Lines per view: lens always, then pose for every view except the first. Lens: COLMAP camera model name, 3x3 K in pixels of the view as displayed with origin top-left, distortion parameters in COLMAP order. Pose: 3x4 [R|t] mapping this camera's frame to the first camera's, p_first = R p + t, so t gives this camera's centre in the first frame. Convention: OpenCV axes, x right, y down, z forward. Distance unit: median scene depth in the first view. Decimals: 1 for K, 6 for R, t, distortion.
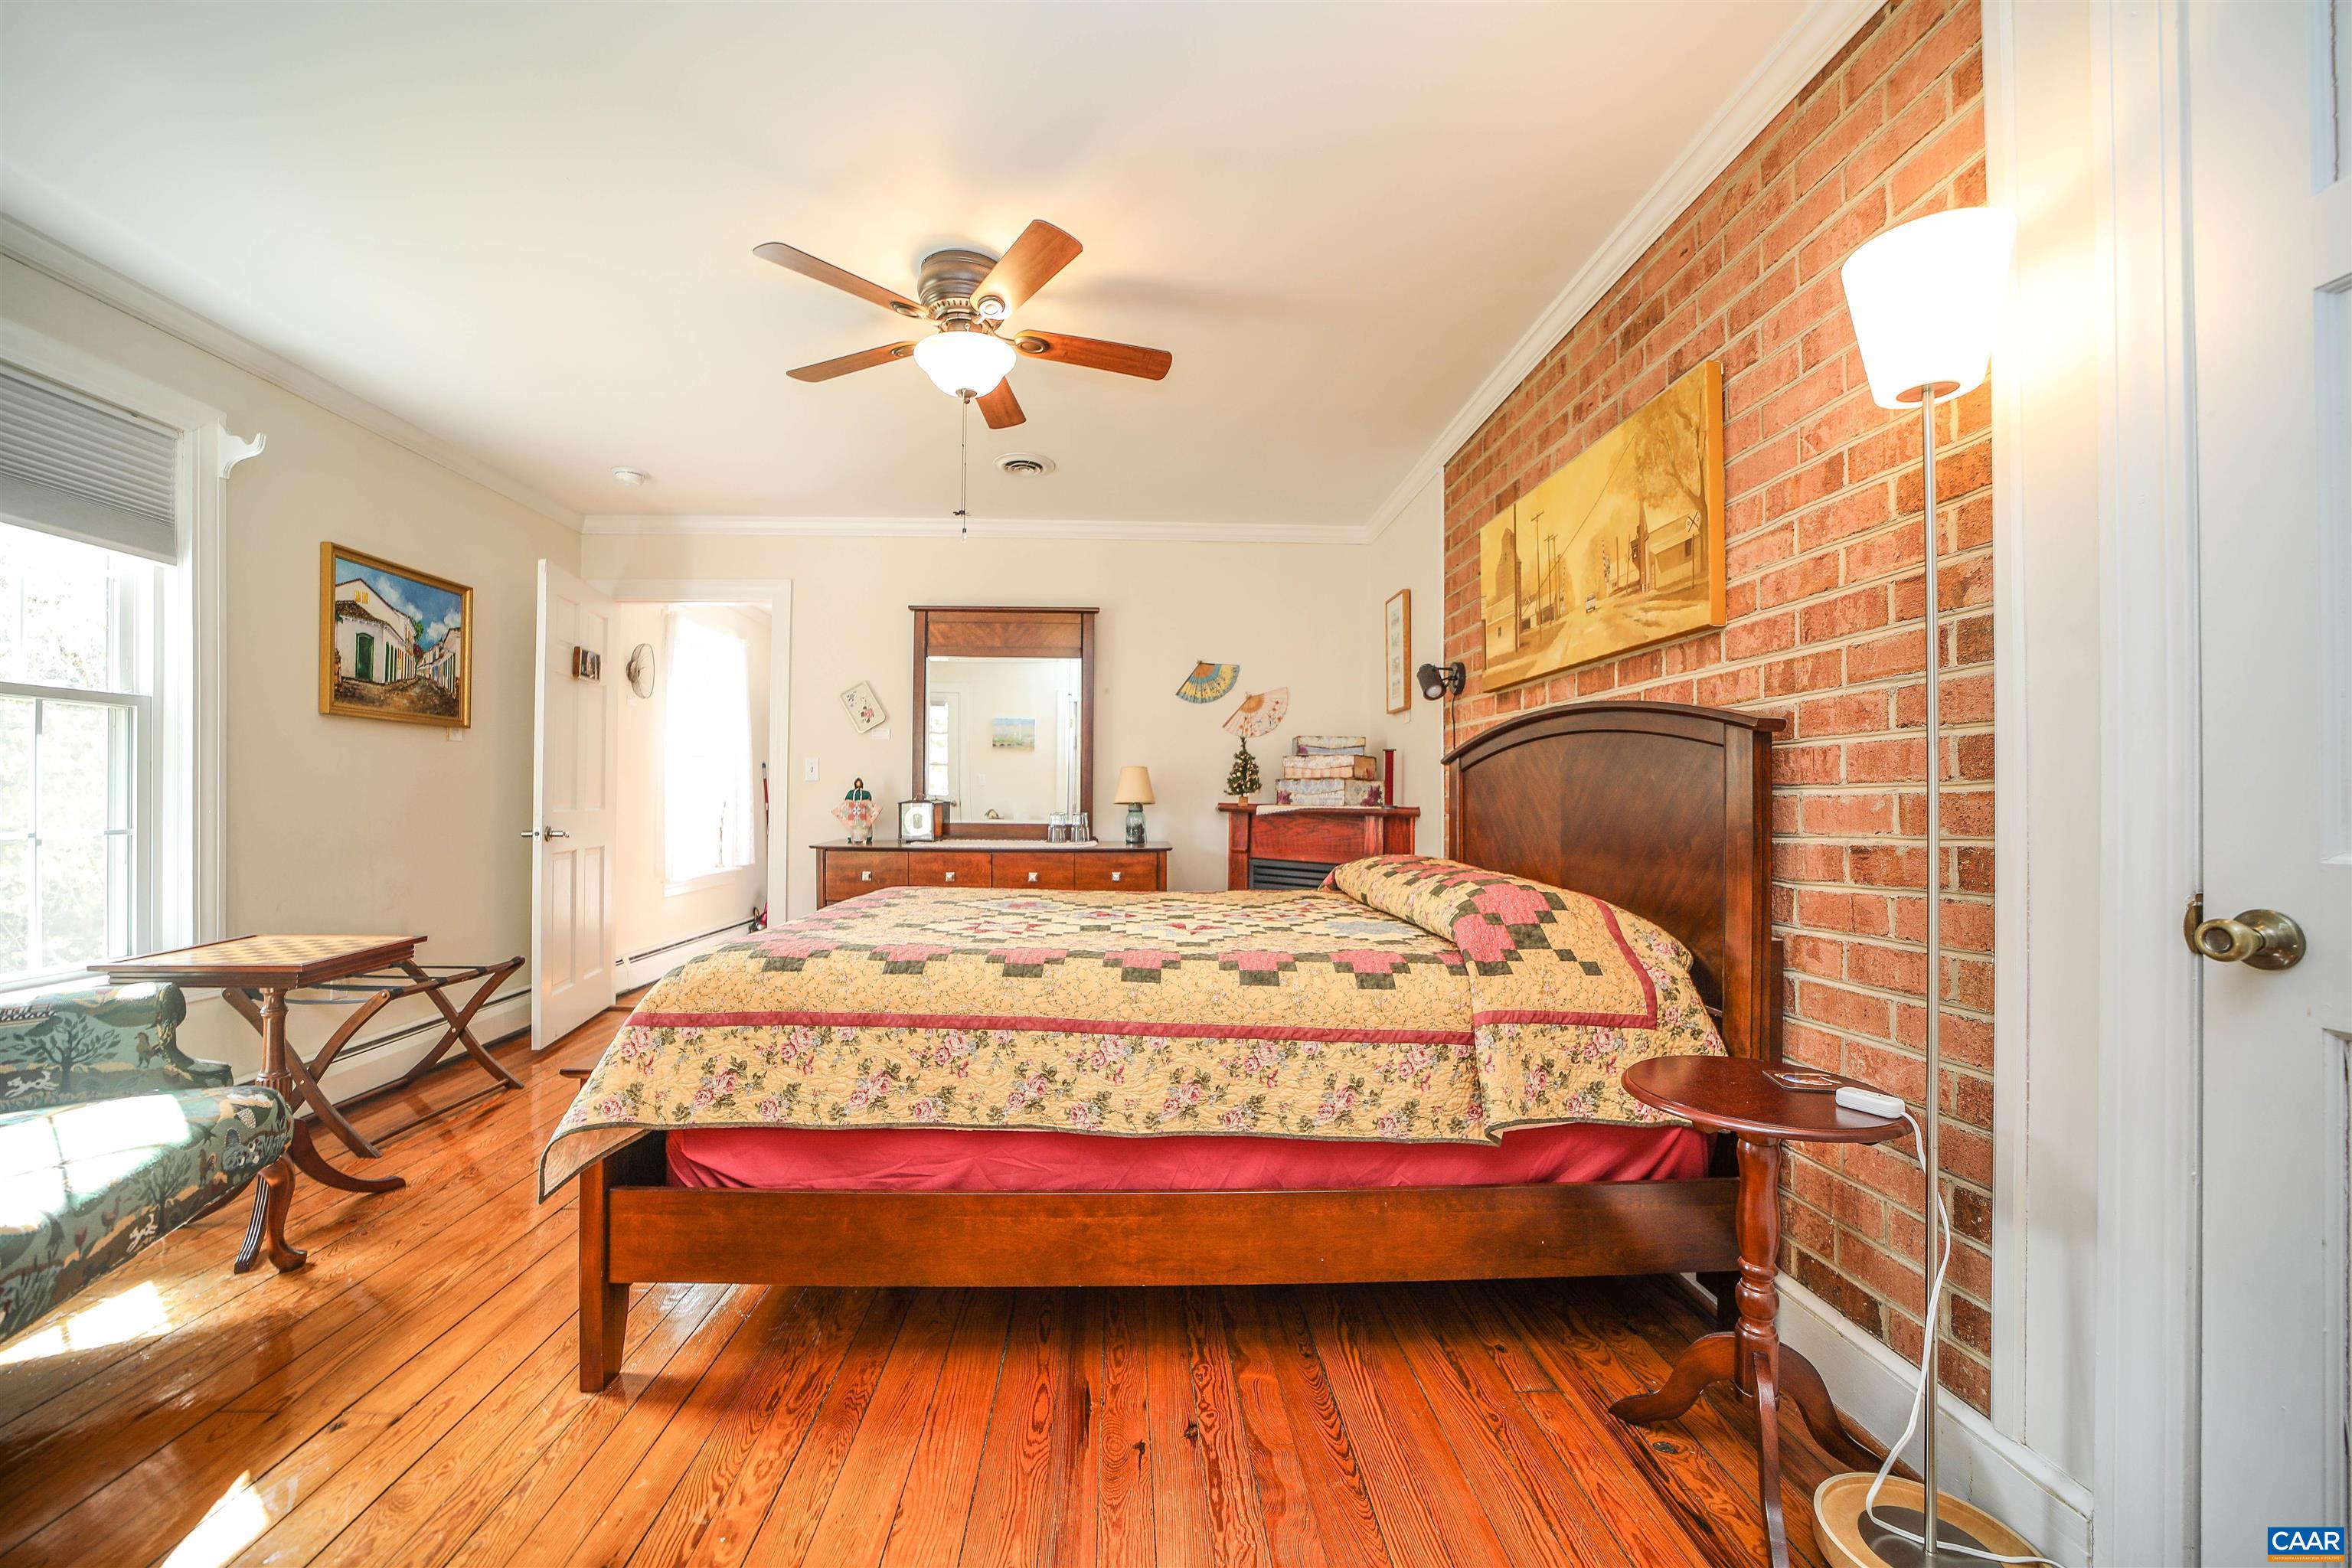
lens RADIAL K [[938.7, 0, 1176.0], [0, 938.7, 784.0], [0, 0, 1]] dist [-0.001475, 0.000208]
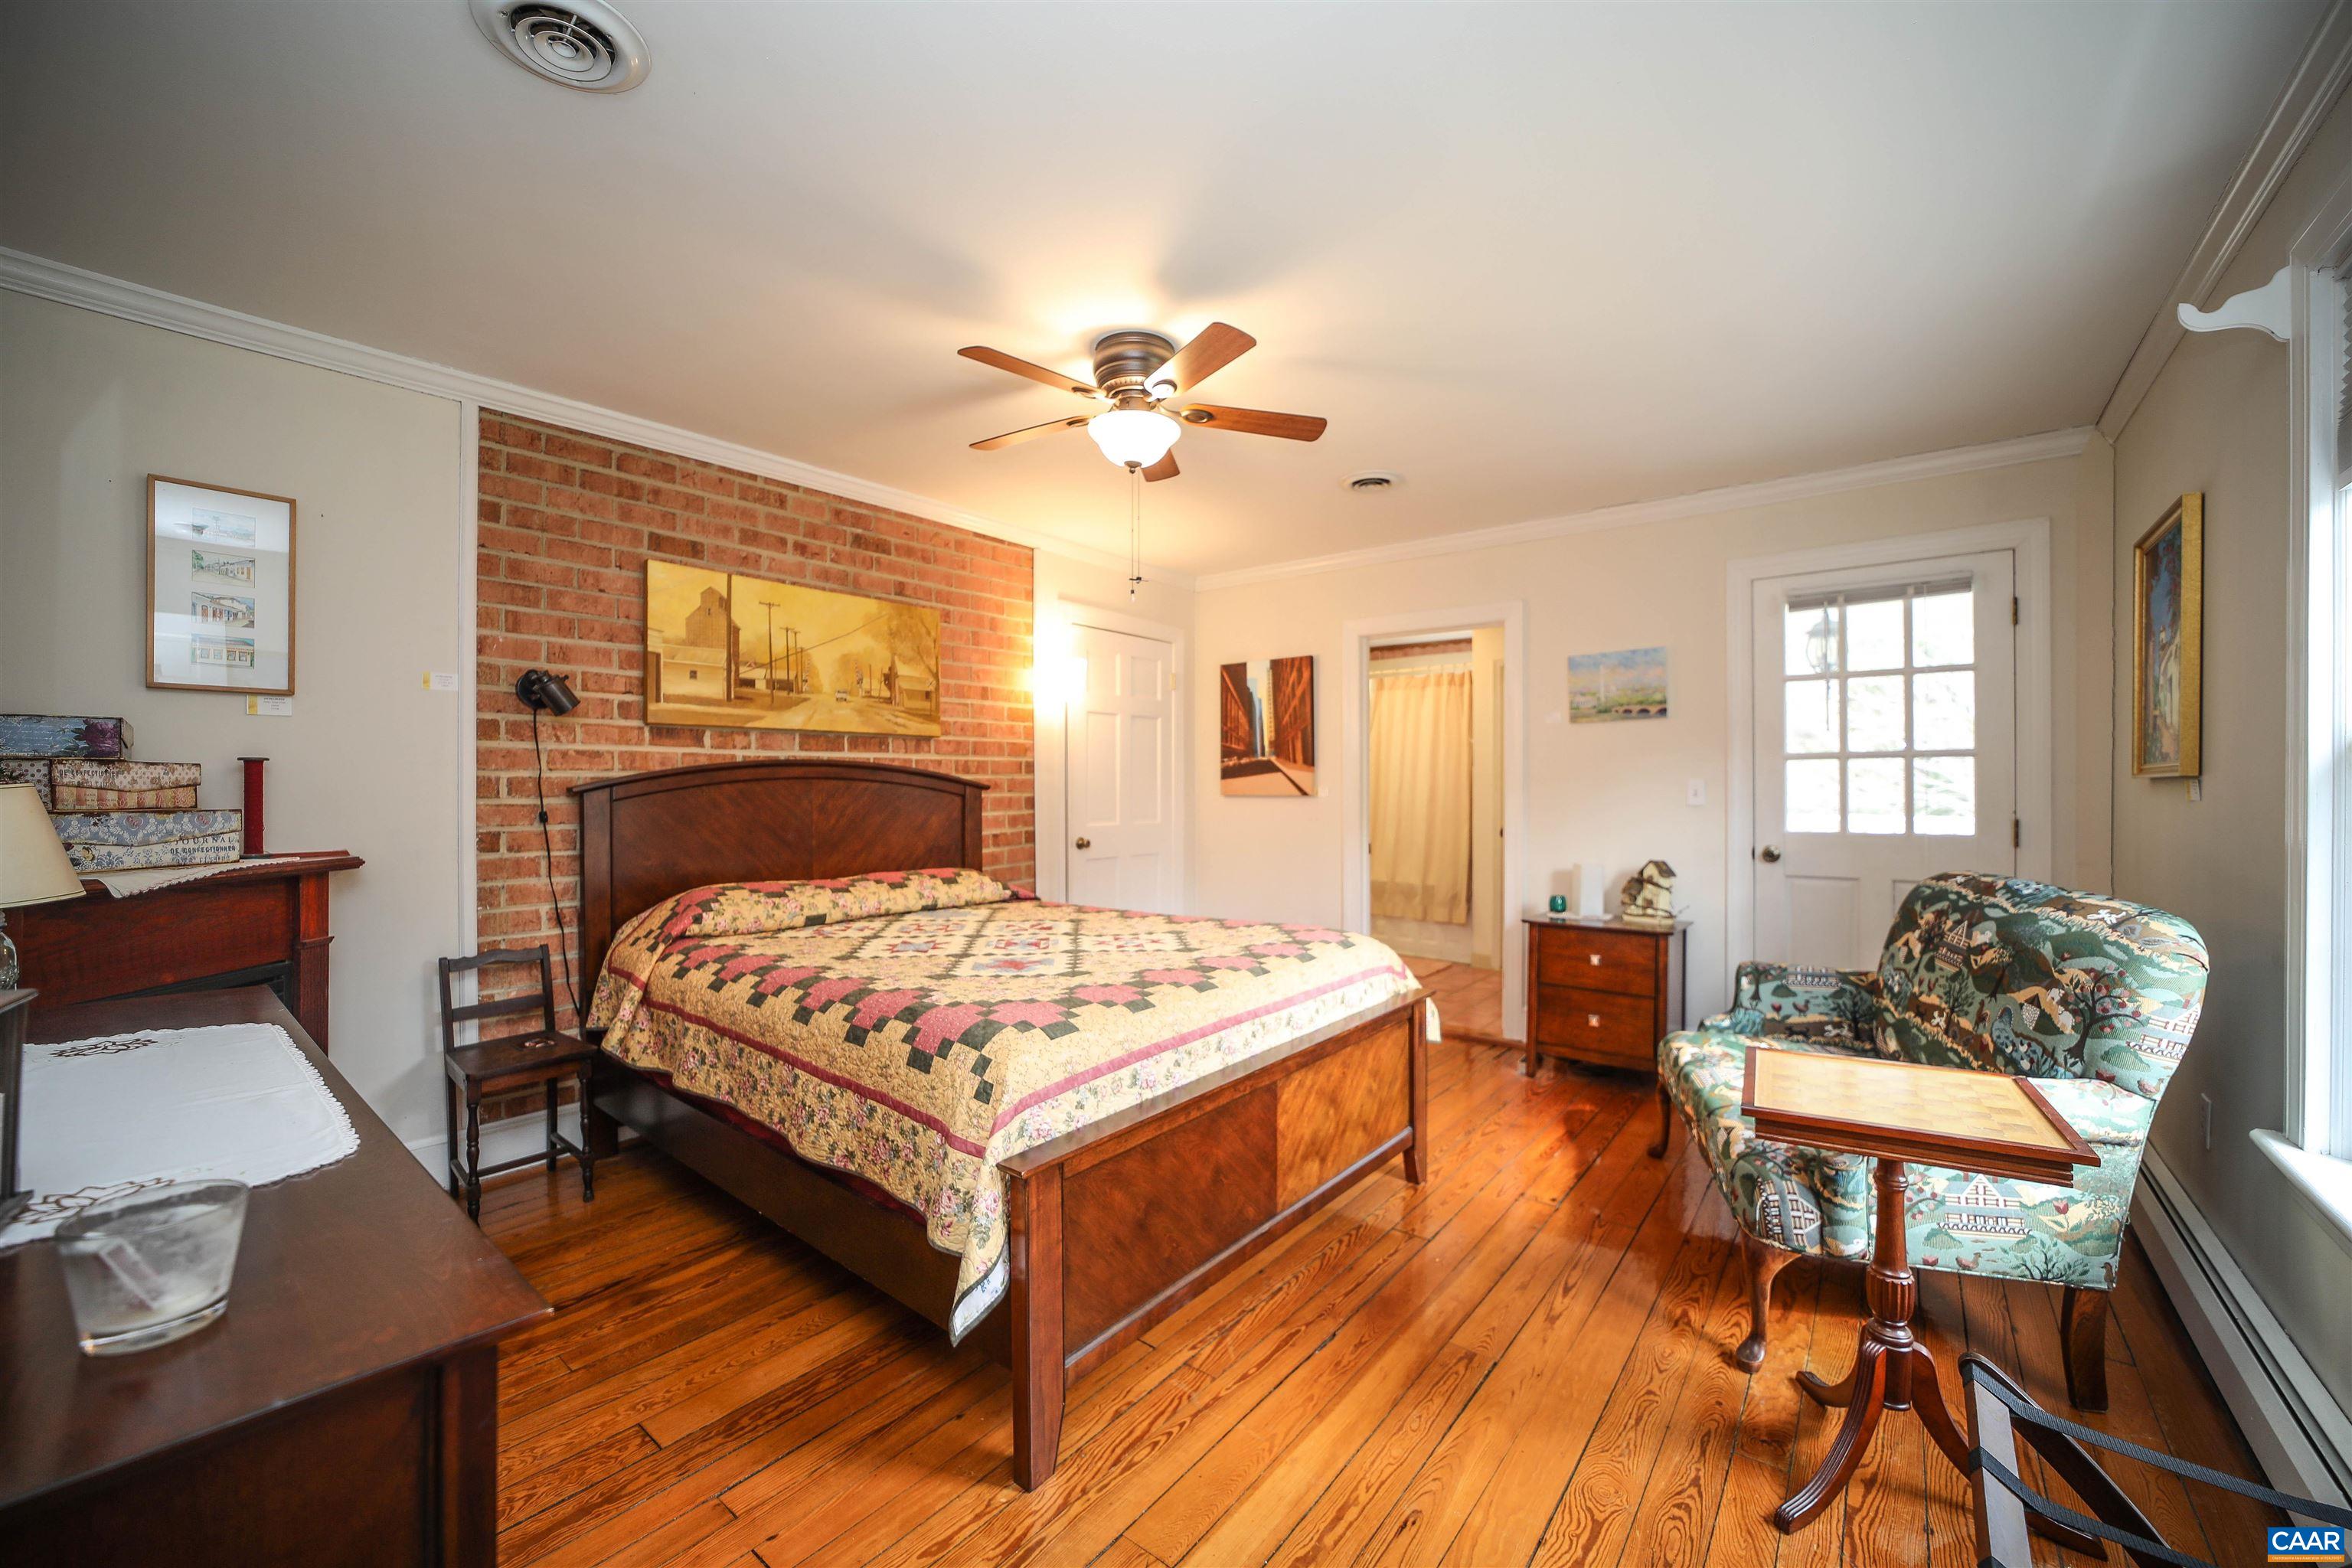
lens RADIAL K [[938.7, 0, 1176.0], [0, 938.7, 784.0], [0, 0, 1]] dist [-0.001475, 0.000208]
pose [[-0.747674, -0.002778, 0.664060, -1.169825], [-0.011064, 0.999905, -0.008275, -0.049124], [-0.663974, -0.013534, -0.747633, 2.114882]]
